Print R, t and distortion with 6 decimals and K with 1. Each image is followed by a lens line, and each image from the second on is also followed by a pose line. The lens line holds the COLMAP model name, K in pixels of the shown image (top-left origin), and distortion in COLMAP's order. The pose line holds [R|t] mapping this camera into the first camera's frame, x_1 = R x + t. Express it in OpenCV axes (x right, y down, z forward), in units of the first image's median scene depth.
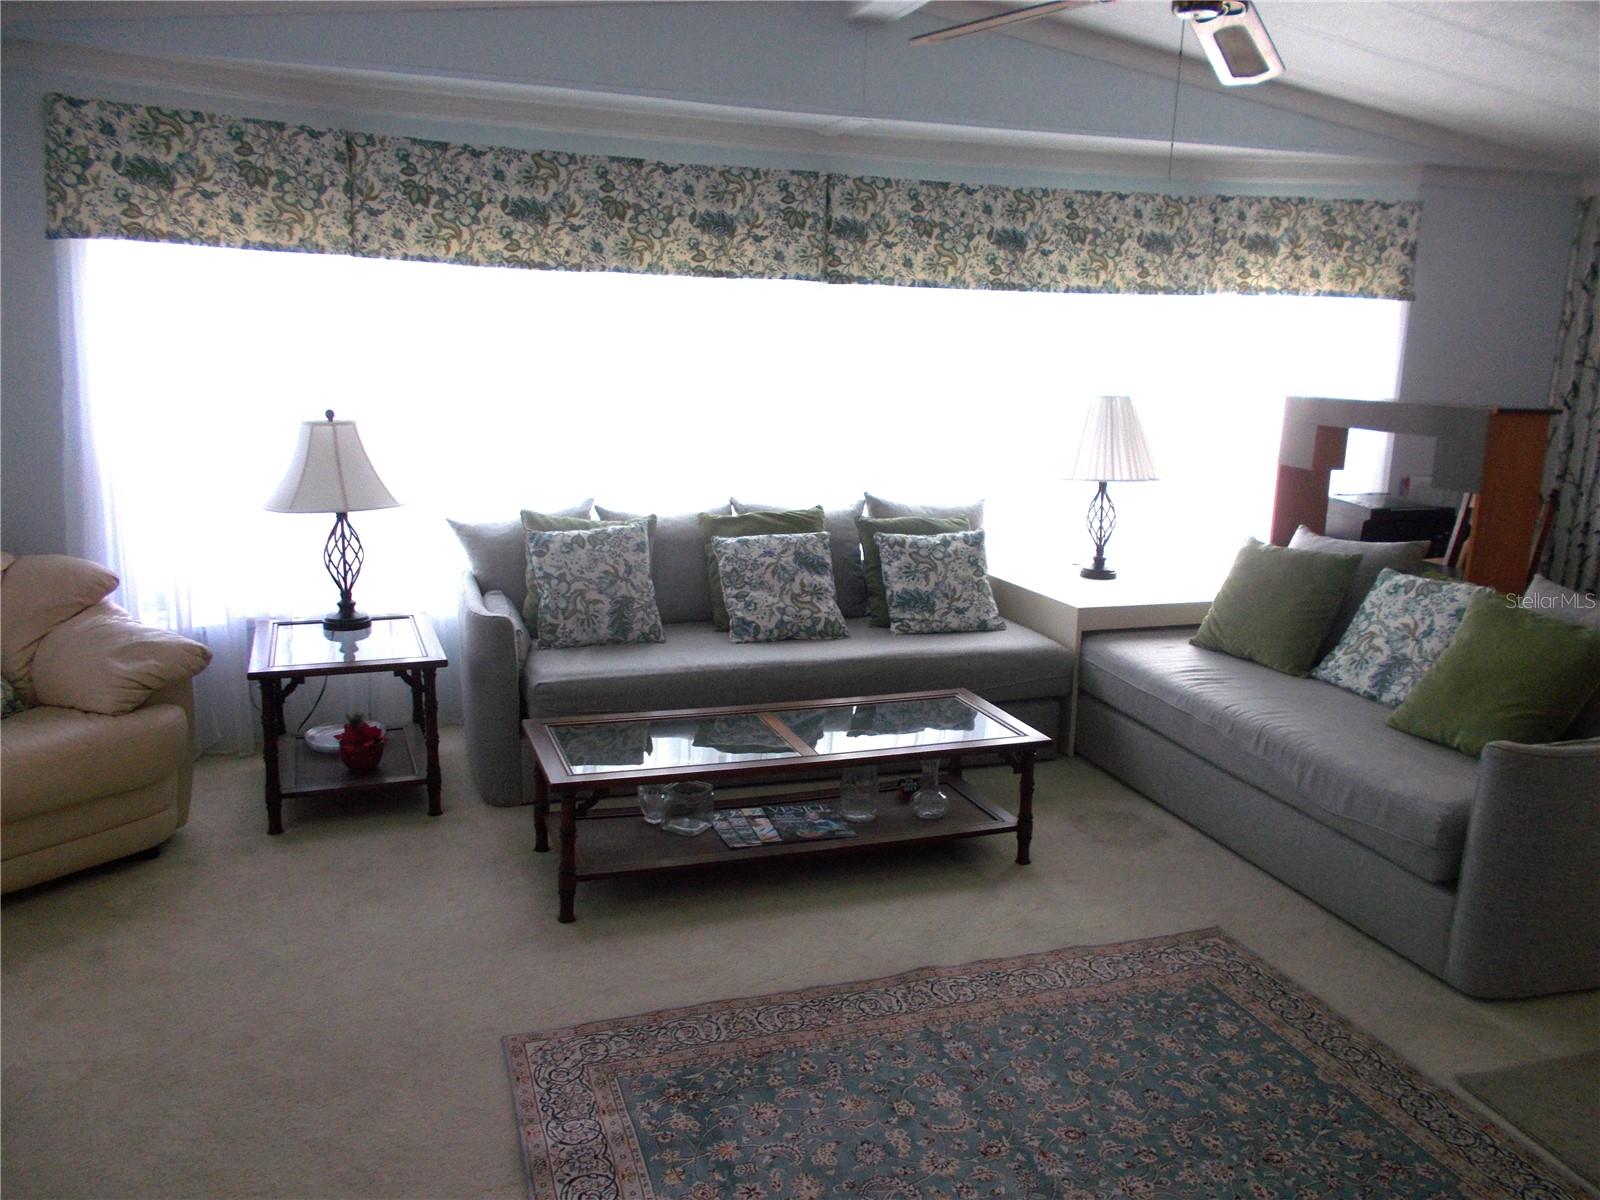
lens RADIAL K [[1253.1, 0, 800.0], [0, 1253.1, 600.0], [0, 0, 1]] dist [0.016923, 0.002759]
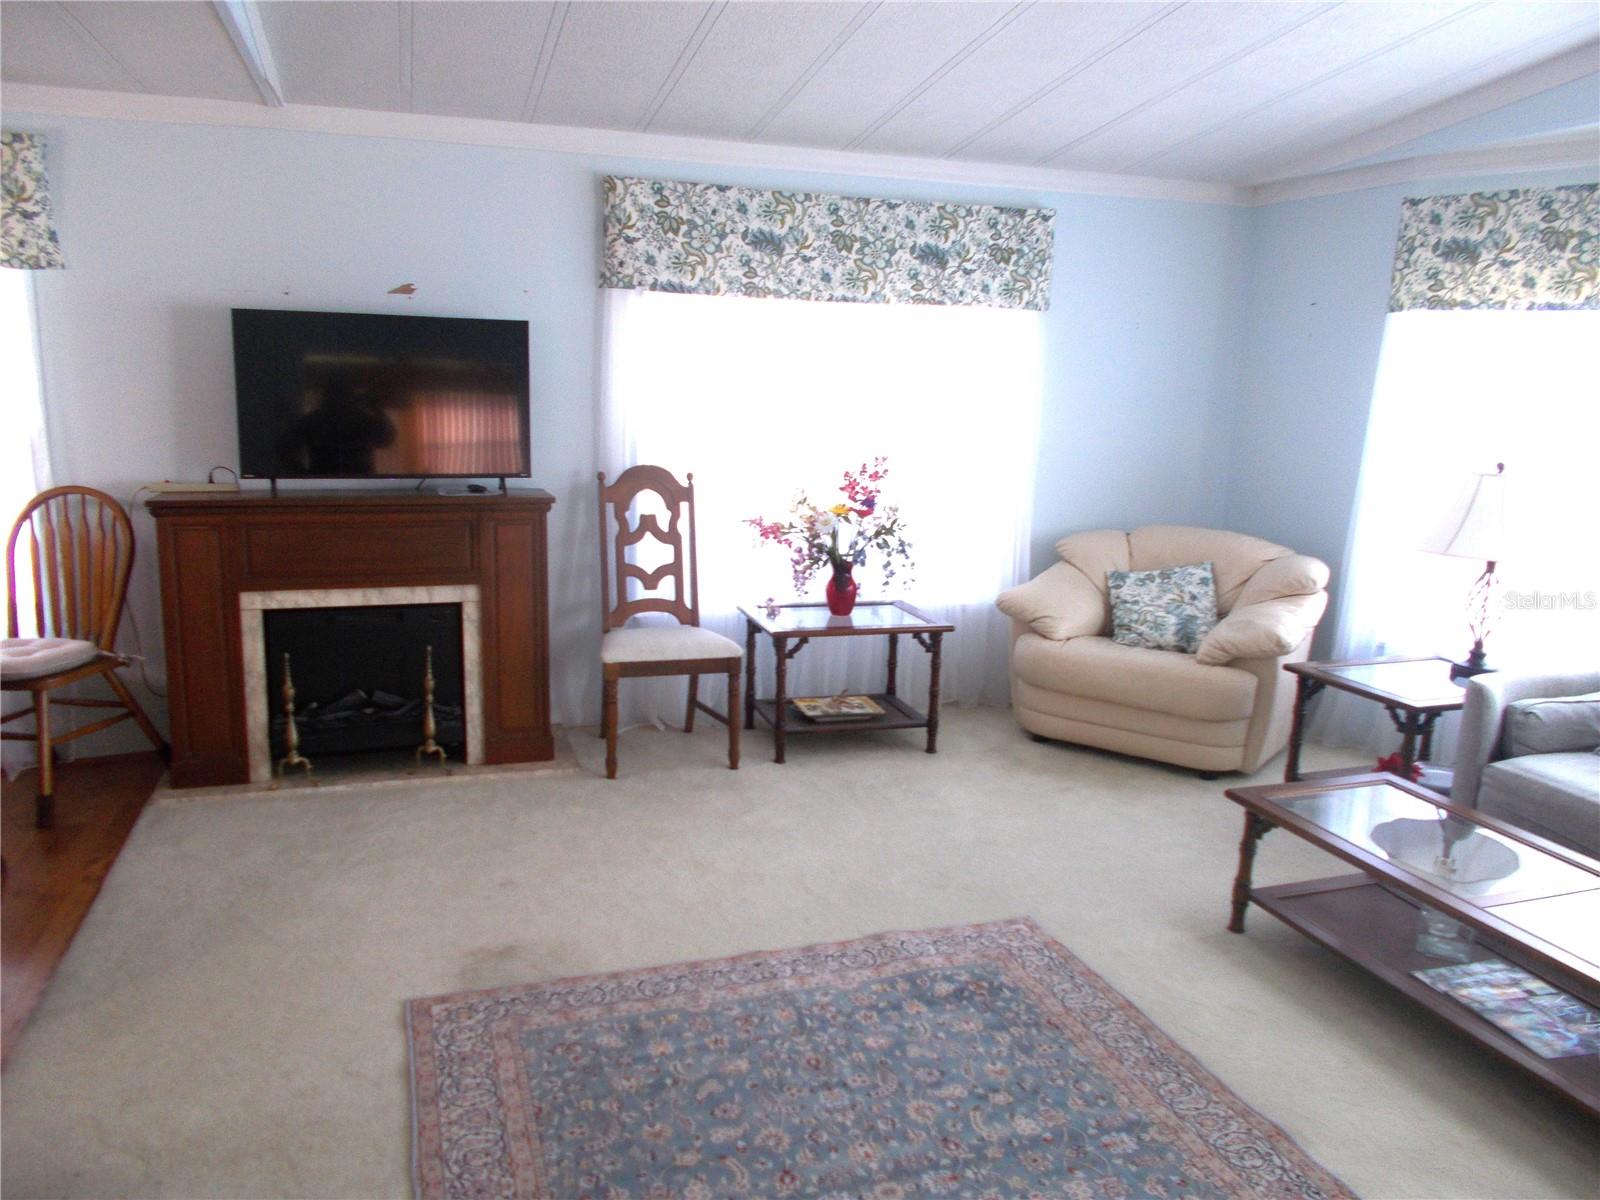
lens RADIAL K [[1253.1, 0, 800.0], [0, 1253.1, 600.0], [0, 0, 1]] dist [0.016923, 0.002759]
pose [[-0.011975, 0.159495, -0.987126, 0.734512], [-0.248804, 0.955673, 0.157432, -0.073467], [0.968480, 0.247486, 0.028239, 0.509310]]
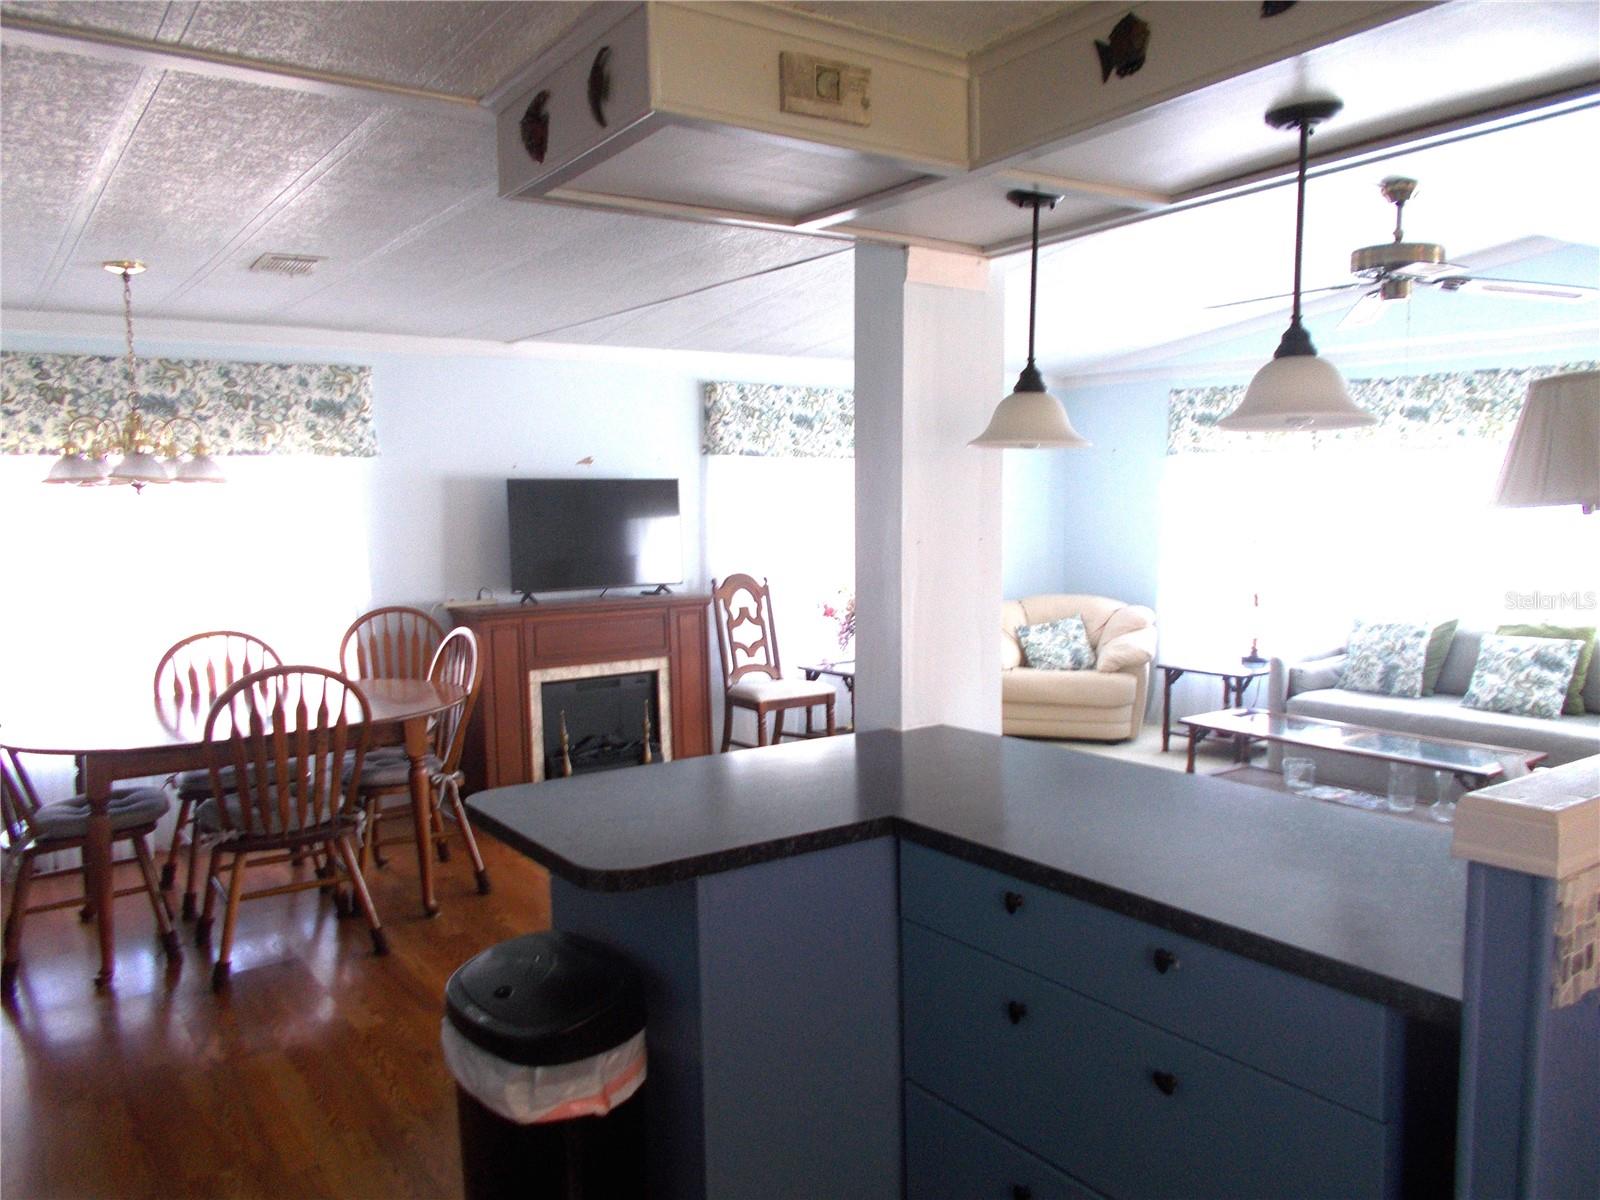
lens RADIAL K [[1253.1, 0, 800.0], [0, 1253.1, 600.0], [0, 0, 1]] dist [0.016923, 0.002759]
pose [[0.289888, 0.043565, -0.956069, 1.295708], [-0.190690, 0.981563, -0.013092, 0.092024], [0.937871, 0.186108, 0.292850, -0.131469]]
